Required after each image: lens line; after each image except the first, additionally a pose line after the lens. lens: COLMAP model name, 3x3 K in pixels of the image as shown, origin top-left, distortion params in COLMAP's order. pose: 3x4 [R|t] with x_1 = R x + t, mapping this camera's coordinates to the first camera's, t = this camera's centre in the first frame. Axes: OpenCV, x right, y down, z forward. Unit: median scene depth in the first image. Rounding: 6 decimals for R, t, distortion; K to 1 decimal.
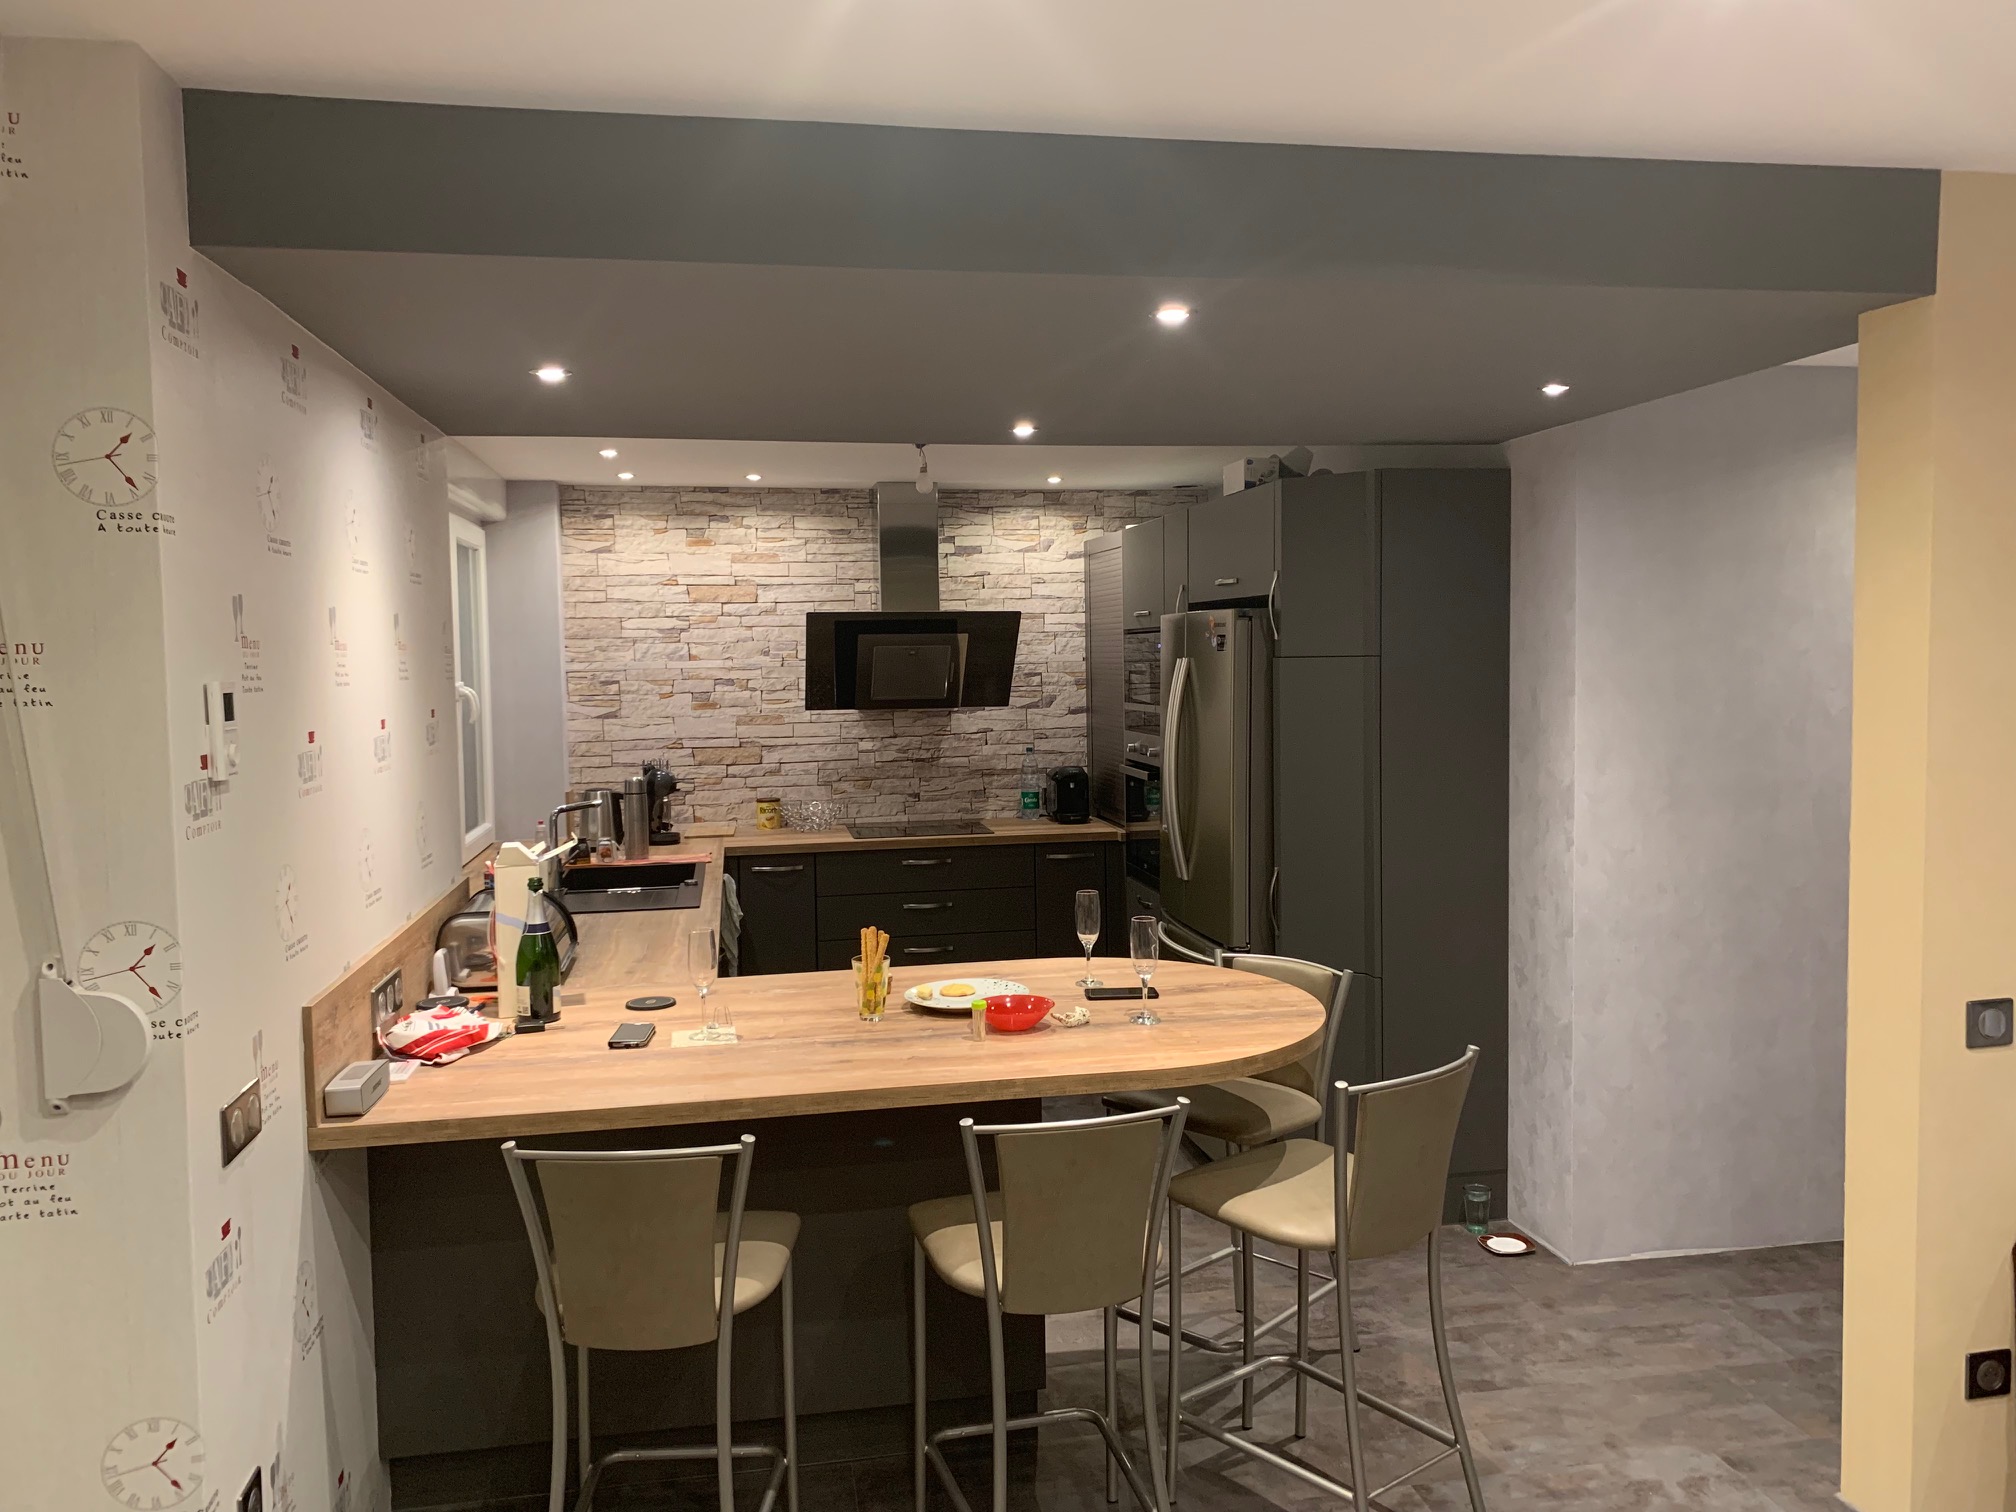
lens RADIAL K [[1538.9, 0, 1014.2], [0, 1538.9, 740.9], [0, 0, 1]] dist [0.187693, -0.467934]
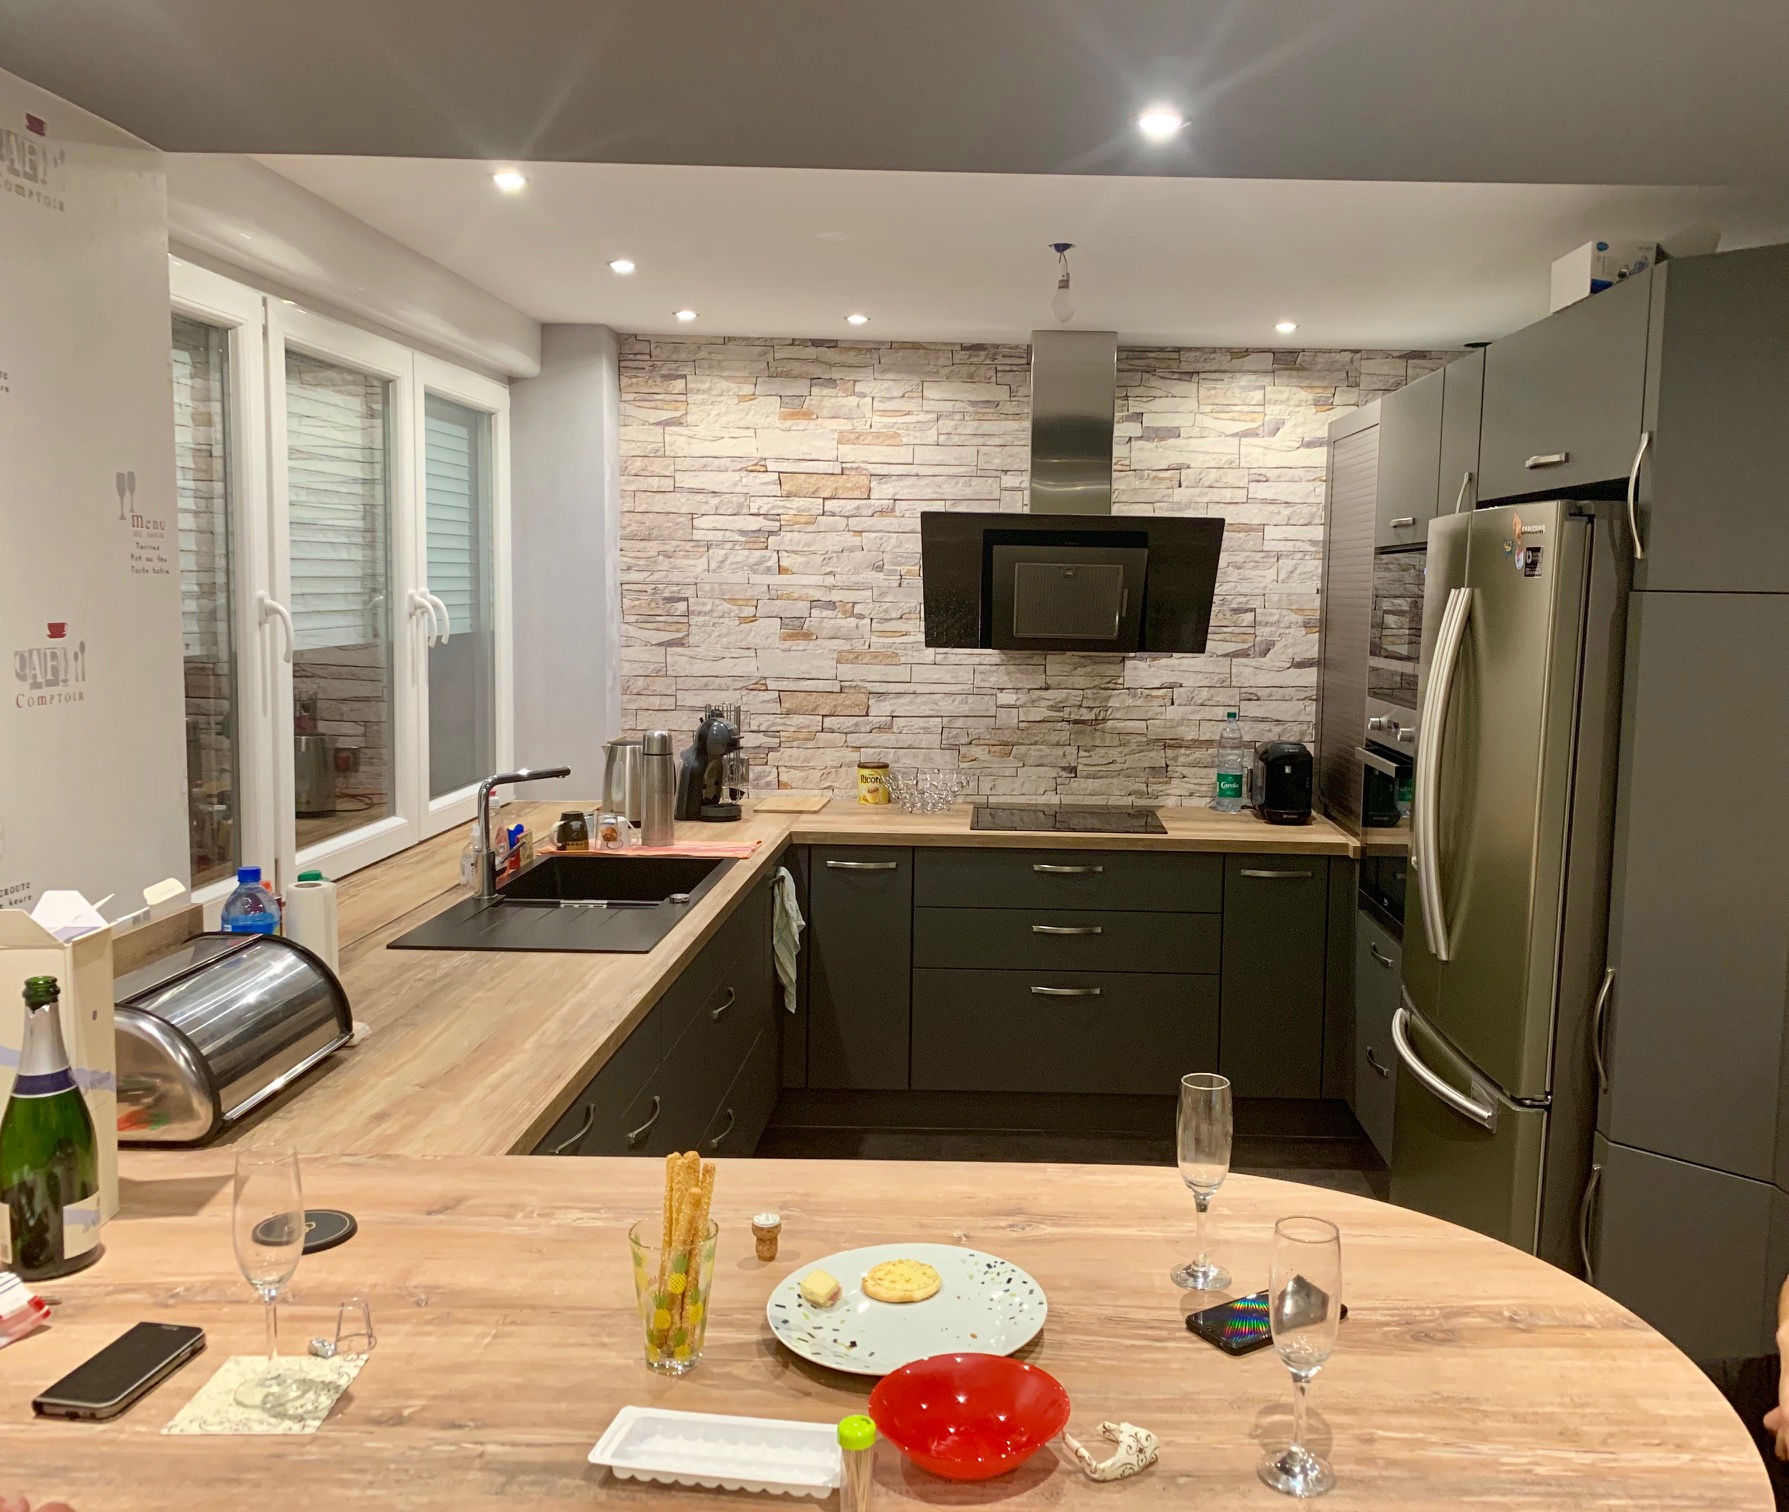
lens RADIAL K [[1532.5, 0, 1000.4], [0, 1532.5, 743.4], [0, 0, 1]] dist [0.152036, -0.266446]
pose [[0.982388, 0.054371, -0.178765, 0.033878], [-0.046442, 0.997755, 0.048252, -0.011105], [0.180987, -0.039100, 0.982708, 0.284256]]
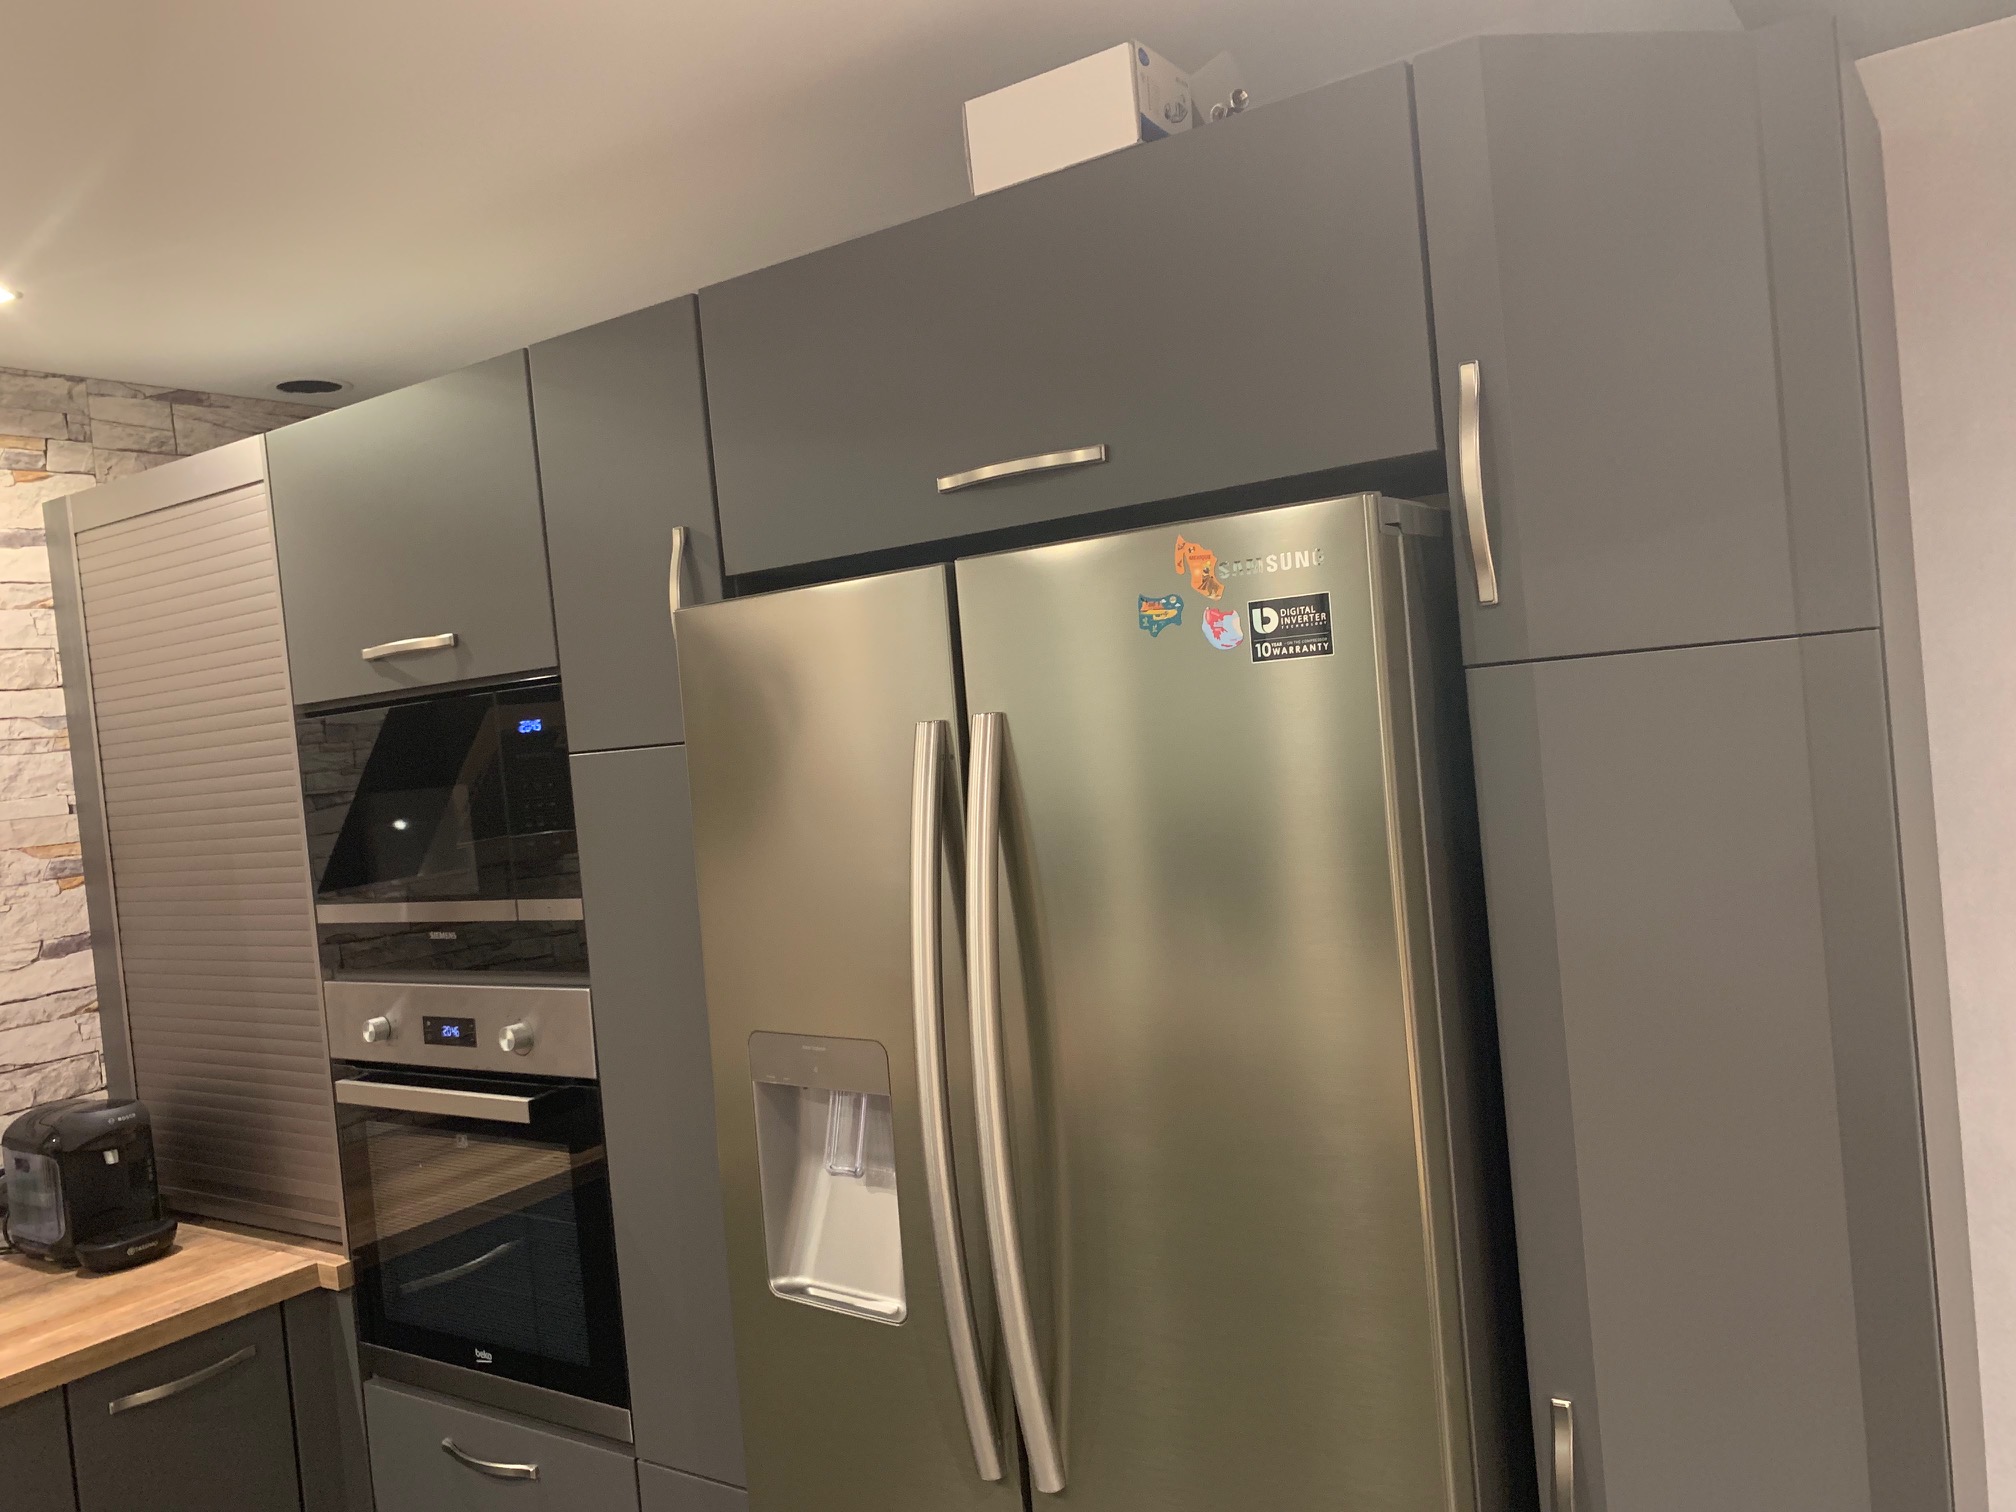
lens RADIAL K [[1541.7, 0, 1008.4], [0, 1541.7, 749.8], [0, 0, 1]] dist [0.012496, -0.008519]
pose [[0.701214, -0.066344, 0.709858, -0.065913], [0.124944, 0.991687, -0.030739, -0.028160], [-0.701918, 0.110247, 0.703674, 0.593774]]
